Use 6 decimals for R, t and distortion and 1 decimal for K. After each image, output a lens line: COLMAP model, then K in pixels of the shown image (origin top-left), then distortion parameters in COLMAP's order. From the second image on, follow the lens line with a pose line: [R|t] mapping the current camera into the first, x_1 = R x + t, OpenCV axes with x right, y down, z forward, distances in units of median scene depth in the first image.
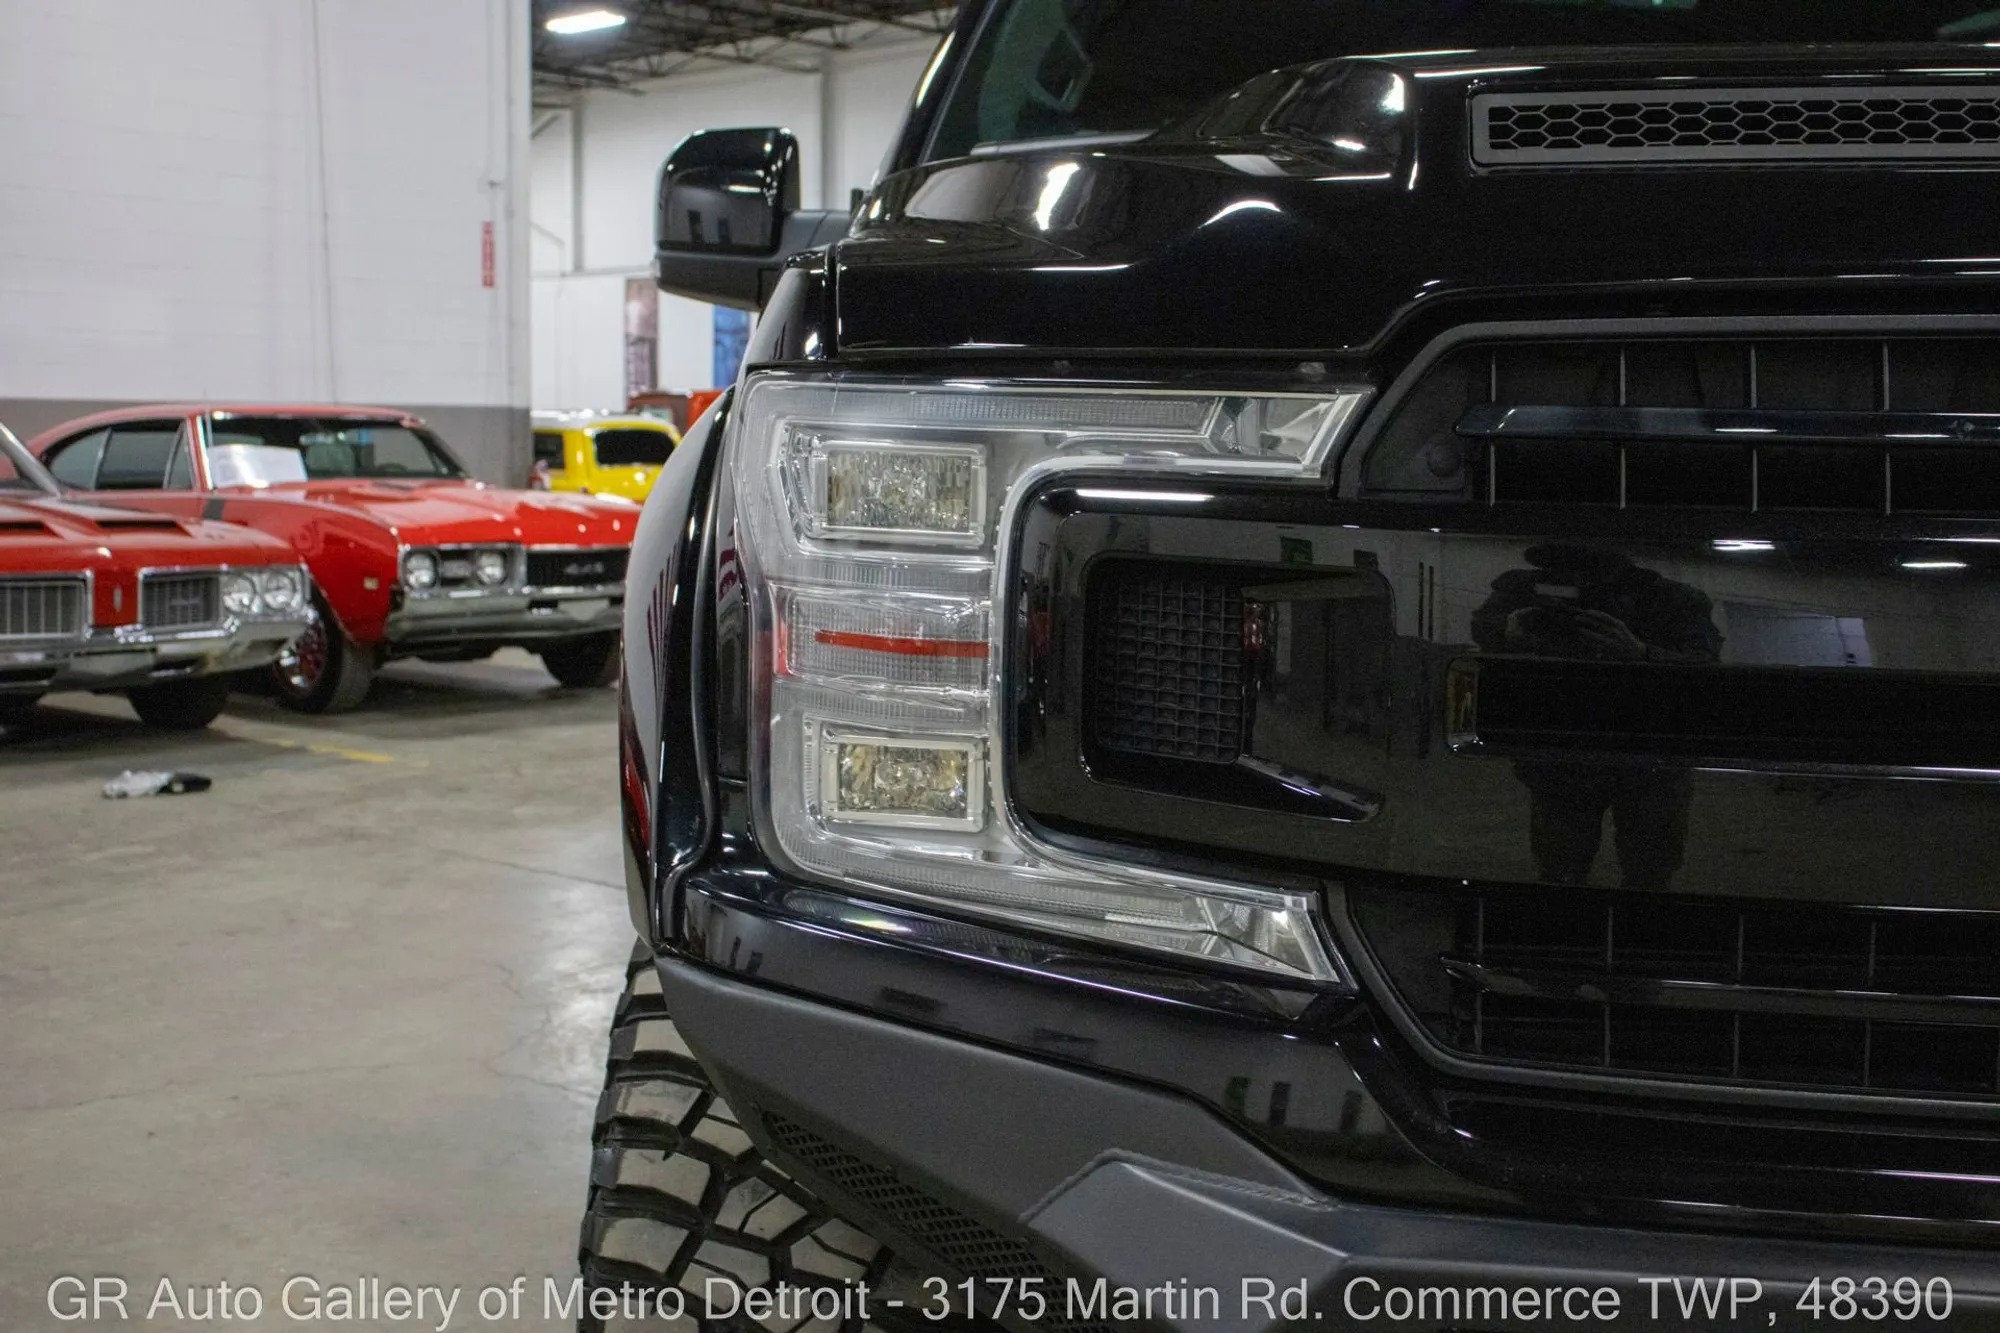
lens RADIAL K [[2624.6, 0, 1041.0], [0, 2624.6, 552.4], [0, 0, 1]] dist [-0.203840, 0.879900]
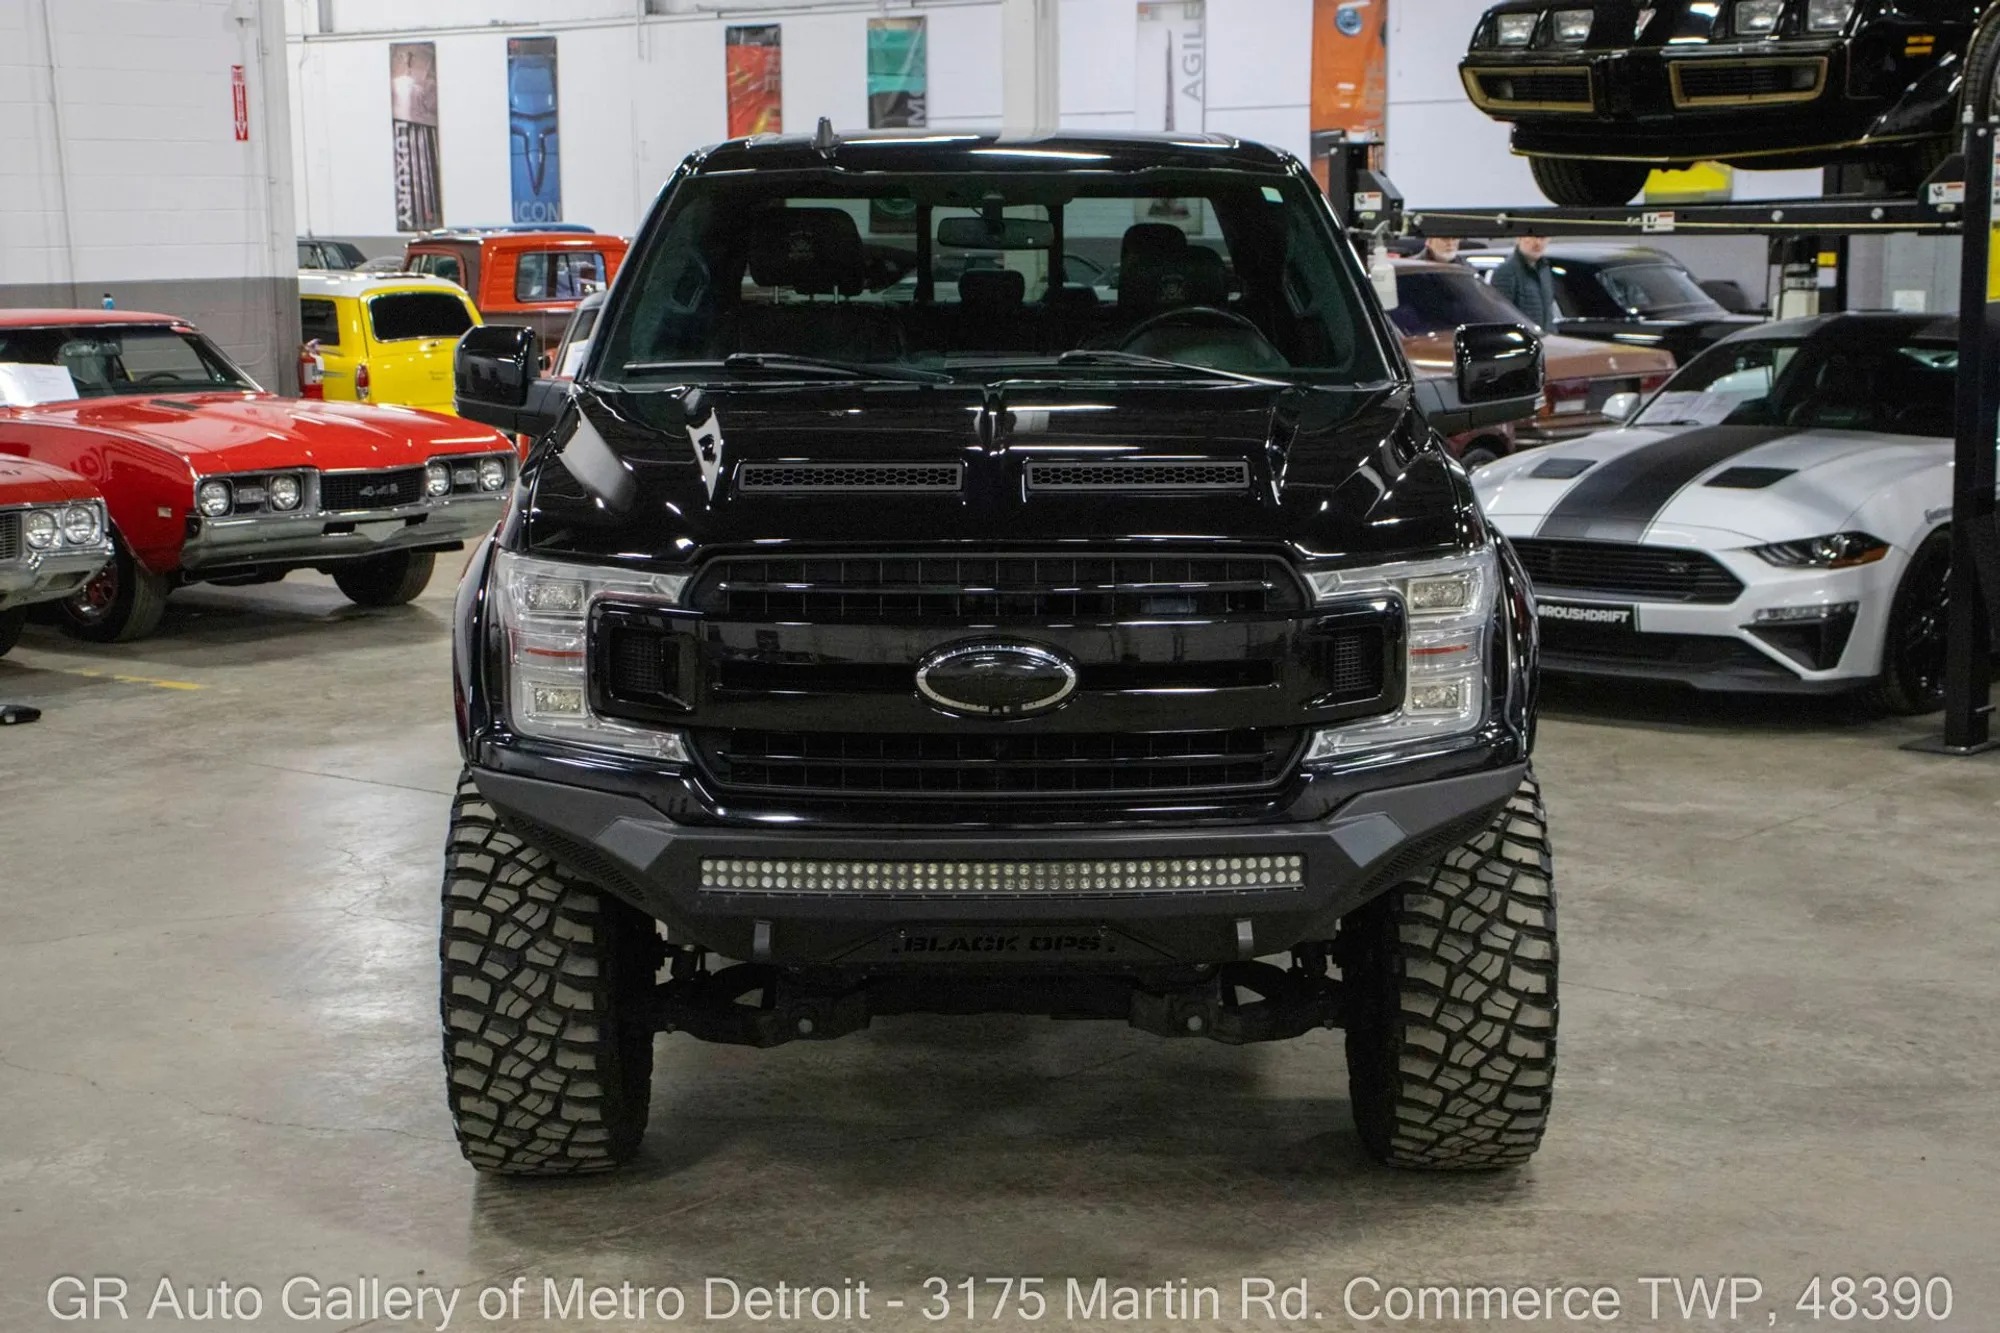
lens RADIAL K [[3185.2, 0, 1055.2], [0, 3185.2, 668.7], [0, 0, 1]] dist [0.020002, 0.083704]
pose [[0.998954, -0.021953, 0.040104, 0.035034], [0.018625, 0.996494, 0.081571, -0.021971], [-0.041754, -0.080738, 0.995860, -0.246767]]
